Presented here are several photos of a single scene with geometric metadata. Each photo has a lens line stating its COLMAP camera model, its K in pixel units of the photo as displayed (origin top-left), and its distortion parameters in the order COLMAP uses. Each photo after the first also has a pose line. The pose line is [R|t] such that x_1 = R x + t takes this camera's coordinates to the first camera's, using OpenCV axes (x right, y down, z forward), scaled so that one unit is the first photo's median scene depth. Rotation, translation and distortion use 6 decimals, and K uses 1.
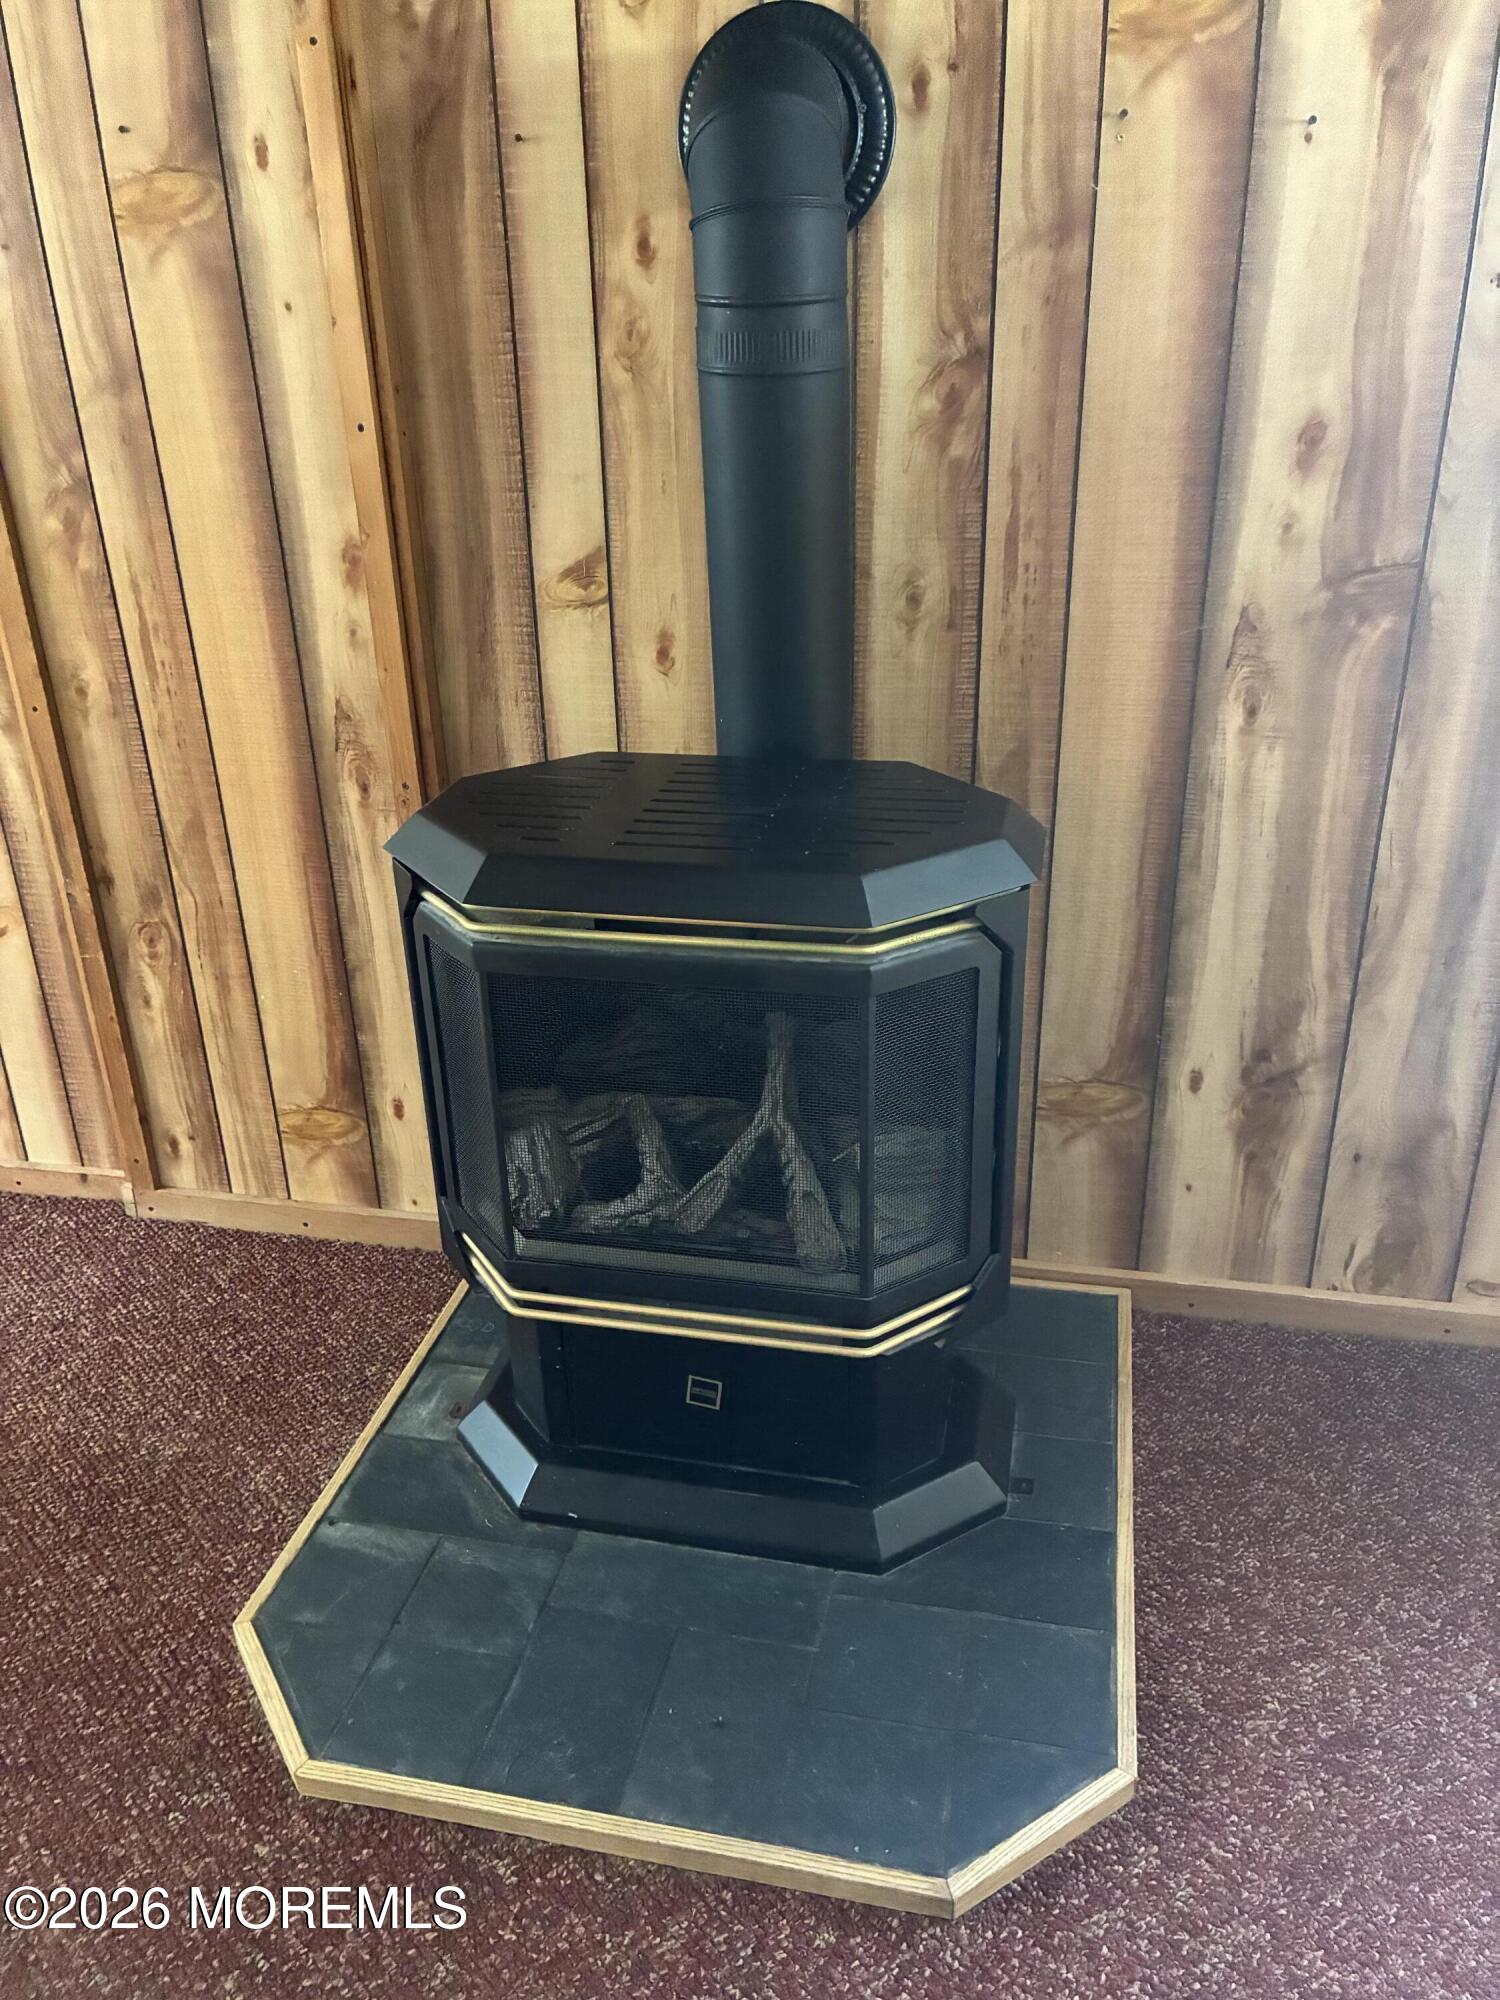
lens RADIAL K [[1510.5, 0, 748.0], [0, 1510.5, 1002.6], [0, 0, 1]] dist [0.027236, -0.027161]
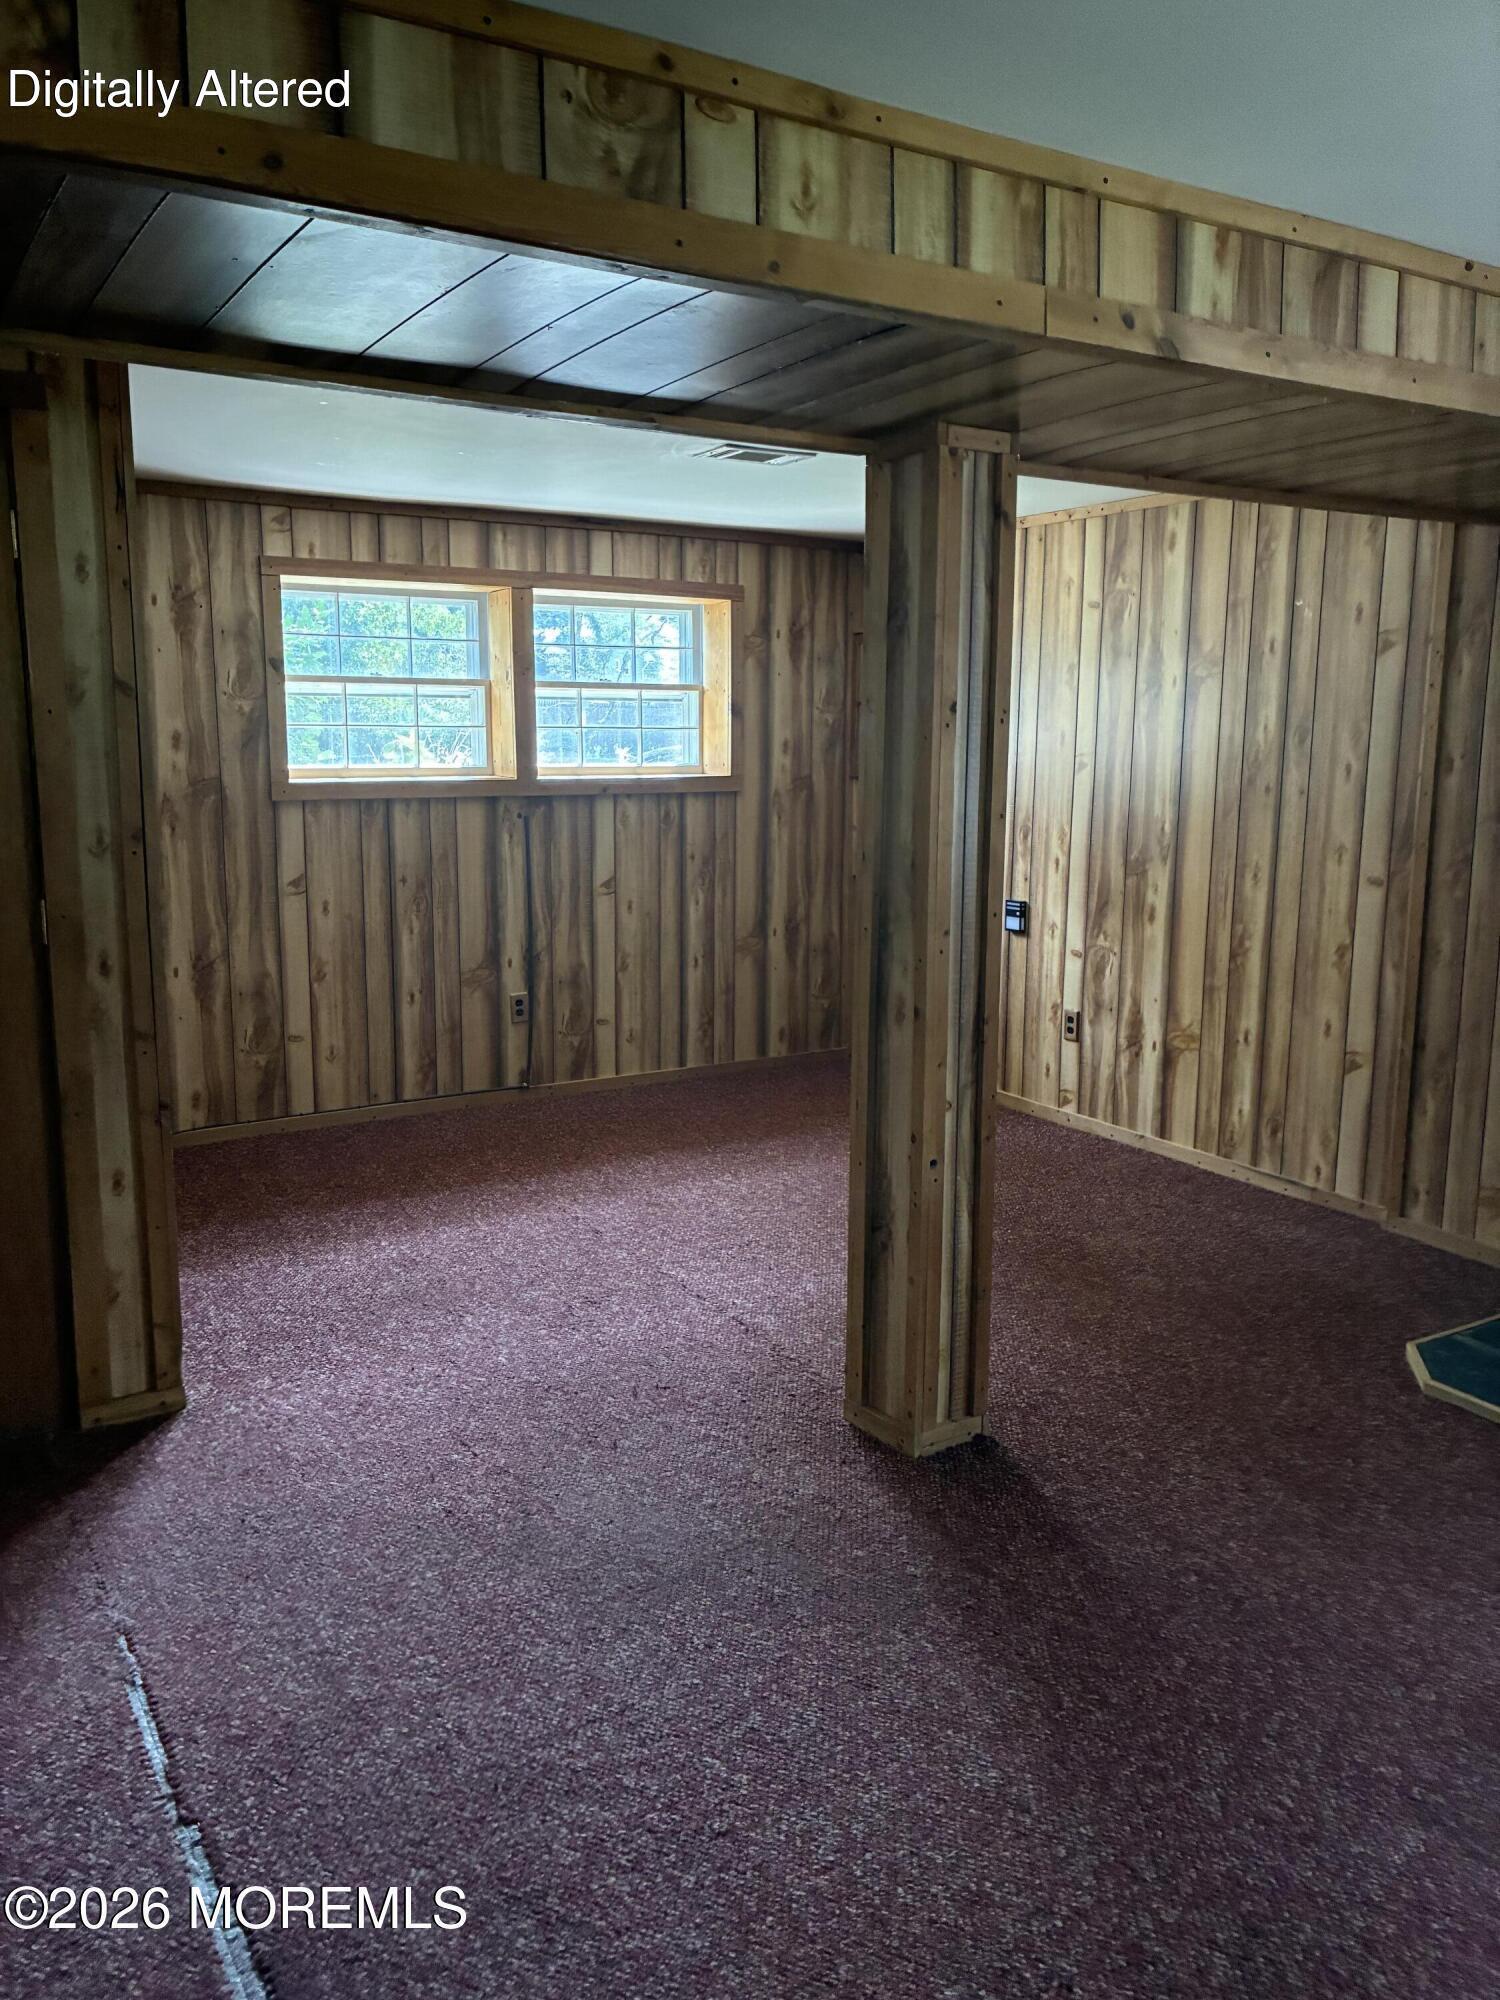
lens RADIAL K [[1510.5, 0, 748.4], [0, 1510.5, 995.6], [0, 0, 1]] dist [0.027236, -0.027161]
pose [[0.687159, 0.148068, -0.711258, 0.362209], [-0.326617, 0.937458, -0.120392, 0.372308], [0.648948, 0.315037, 0.692544, -0.939588]]
